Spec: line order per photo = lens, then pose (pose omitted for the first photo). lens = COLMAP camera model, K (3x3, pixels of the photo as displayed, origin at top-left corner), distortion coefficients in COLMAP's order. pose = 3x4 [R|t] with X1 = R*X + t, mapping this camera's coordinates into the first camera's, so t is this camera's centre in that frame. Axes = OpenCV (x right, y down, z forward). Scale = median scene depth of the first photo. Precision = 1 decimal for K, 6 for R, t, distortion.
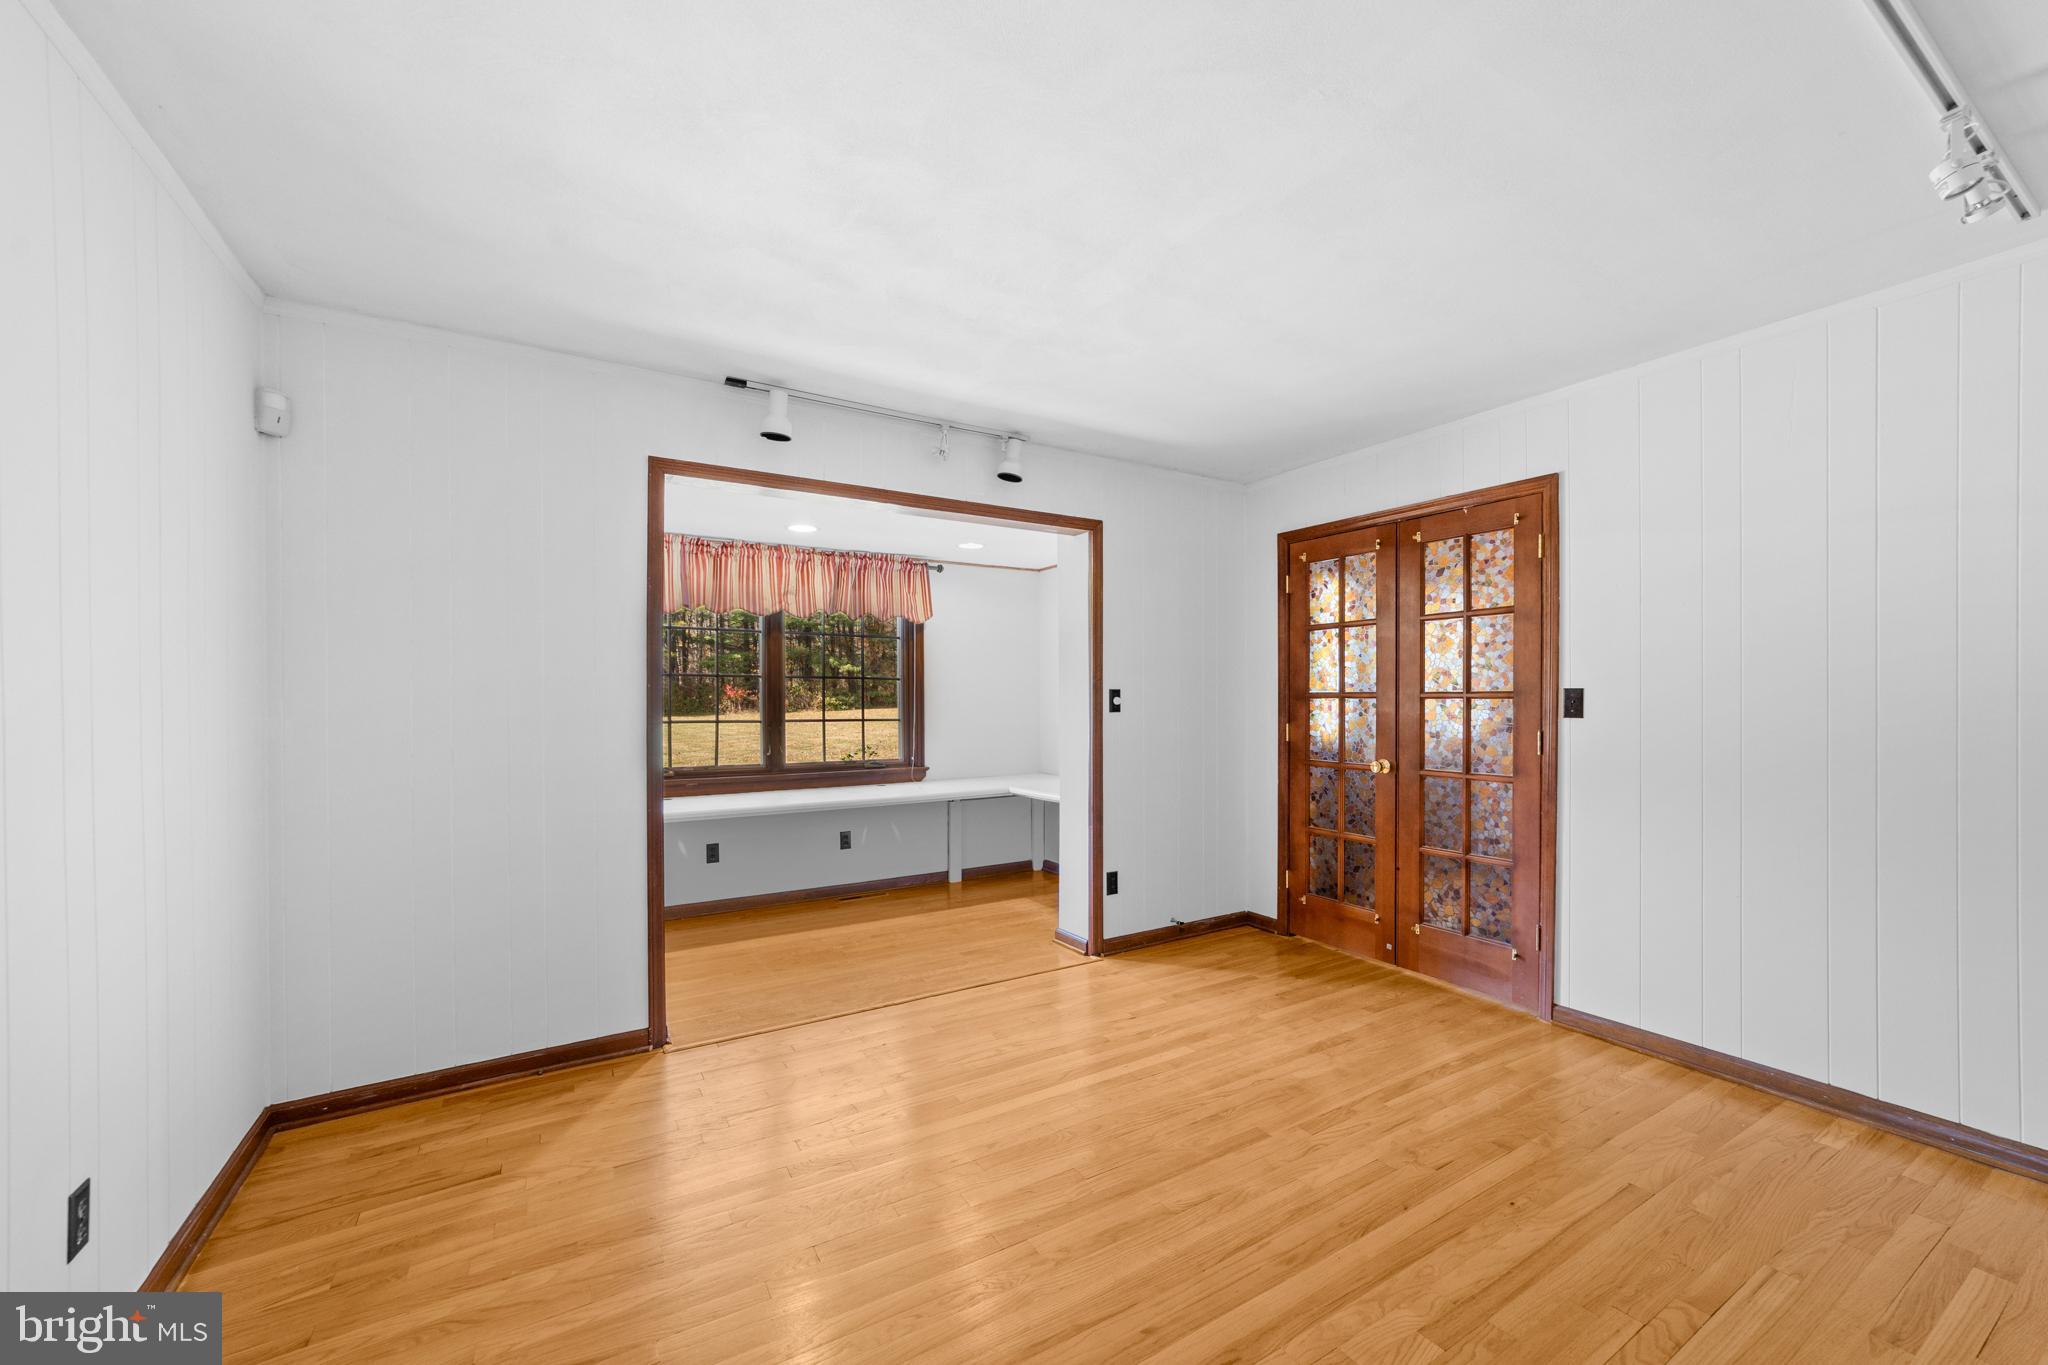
lens RADIAL K [[785.1, 0, 1032.0], [0, 785.1, 696.3], [0, 0, 1]] dist [-0.015400, 0.000085]
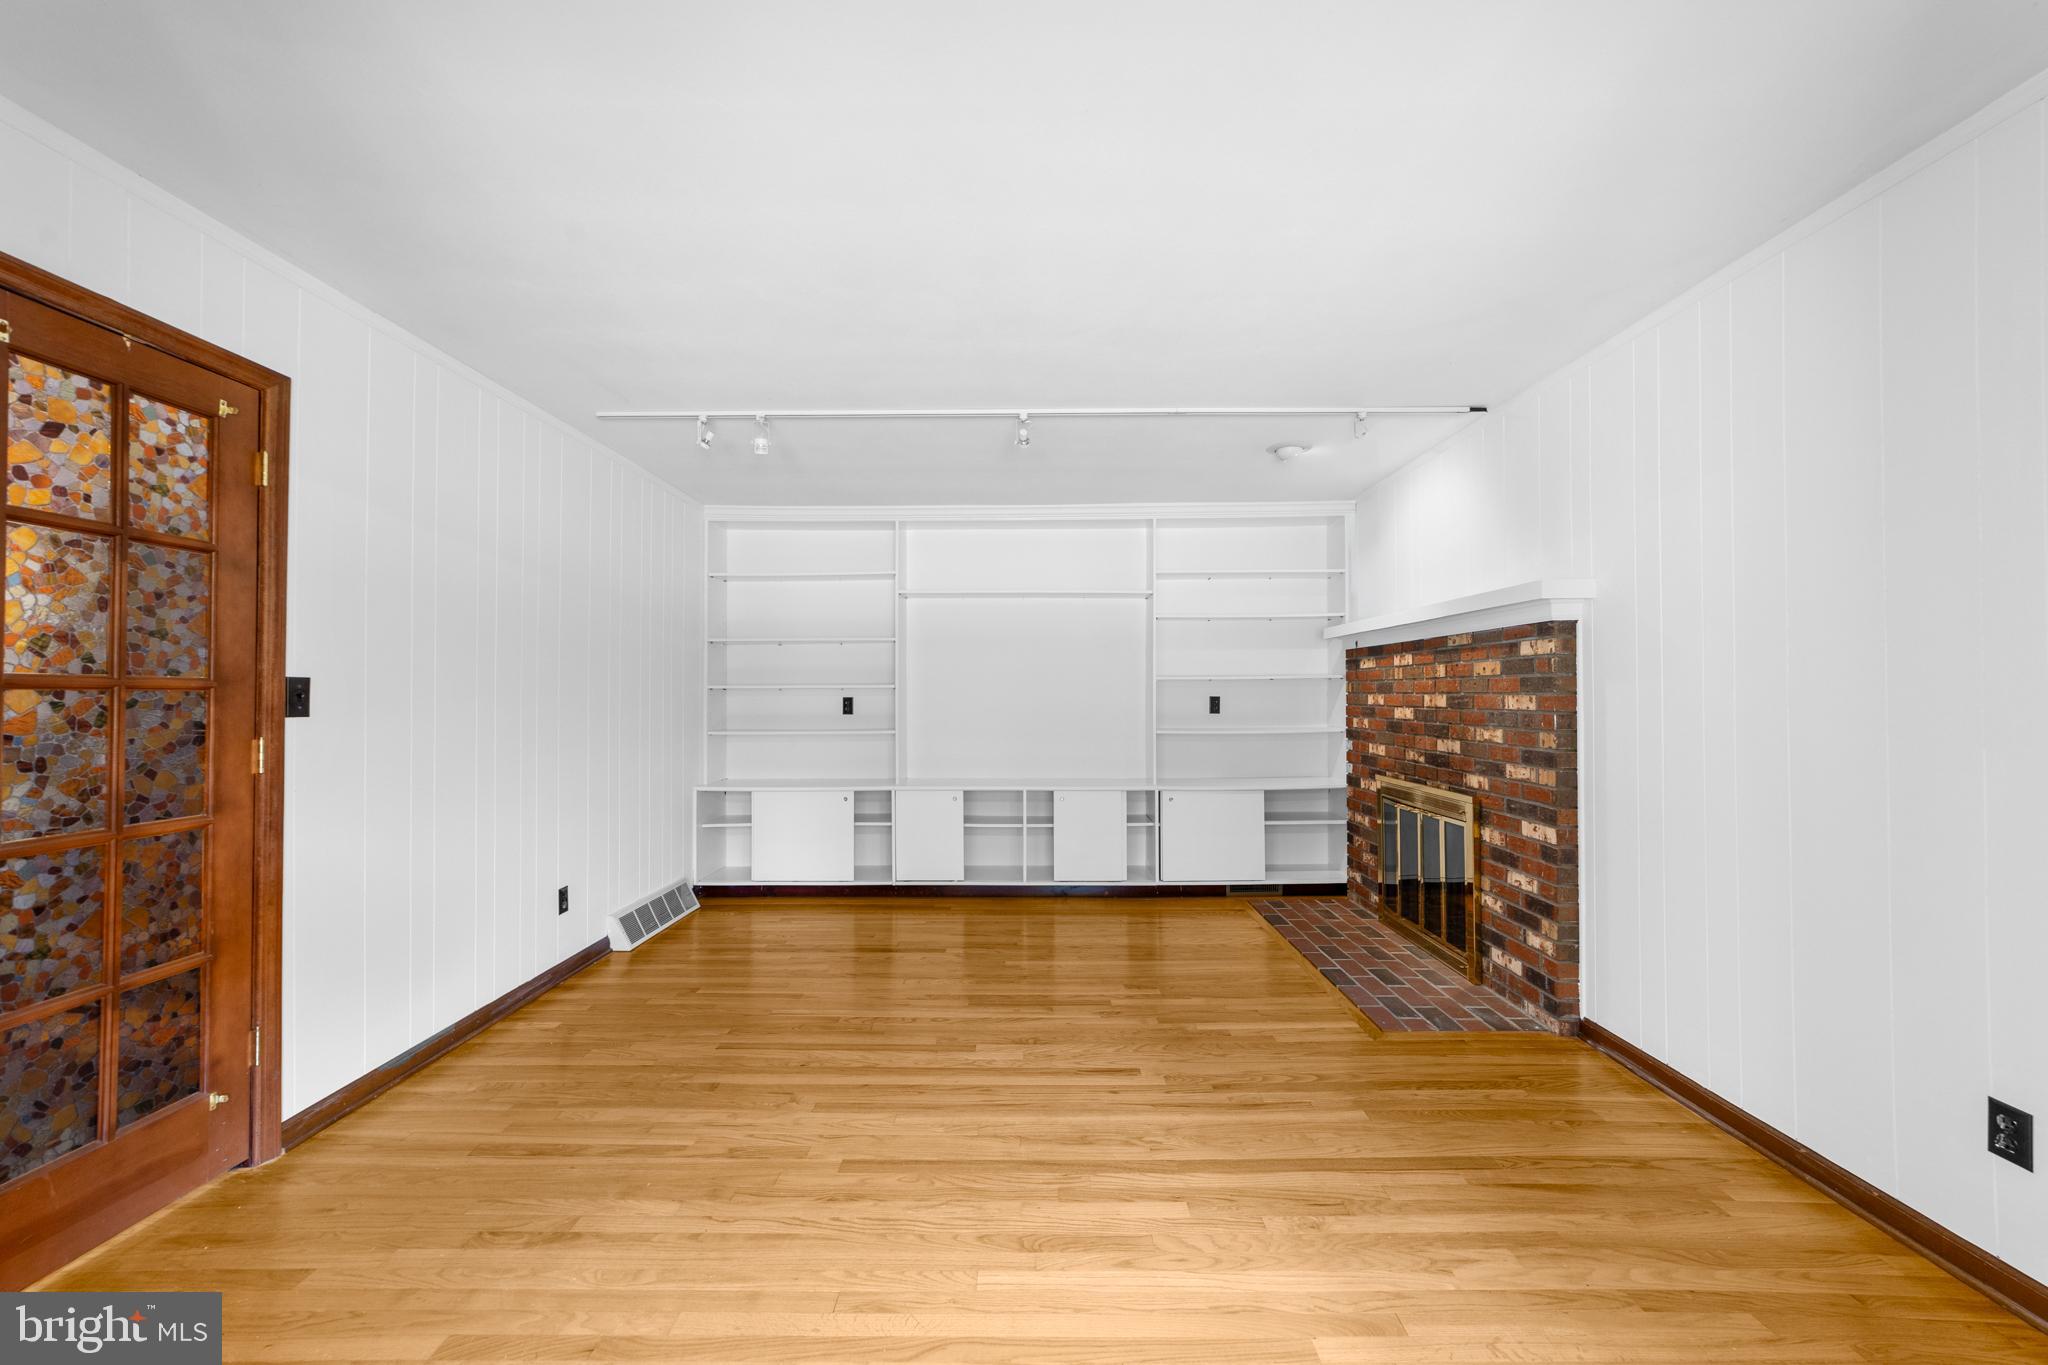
lens RADIAL K [[785.1, 0, 1034.9], [0, 785.1, 679.1], [0, 0, 1]] dist [-0.015400, 0.000085]
pose [[-0.851793, 0.018897, 0.523537, -0.259159], [0.007183, 0.999677, -0.024397, 0.013283], [-0.523829, -0.017021, -0.851653, 1.141754]]
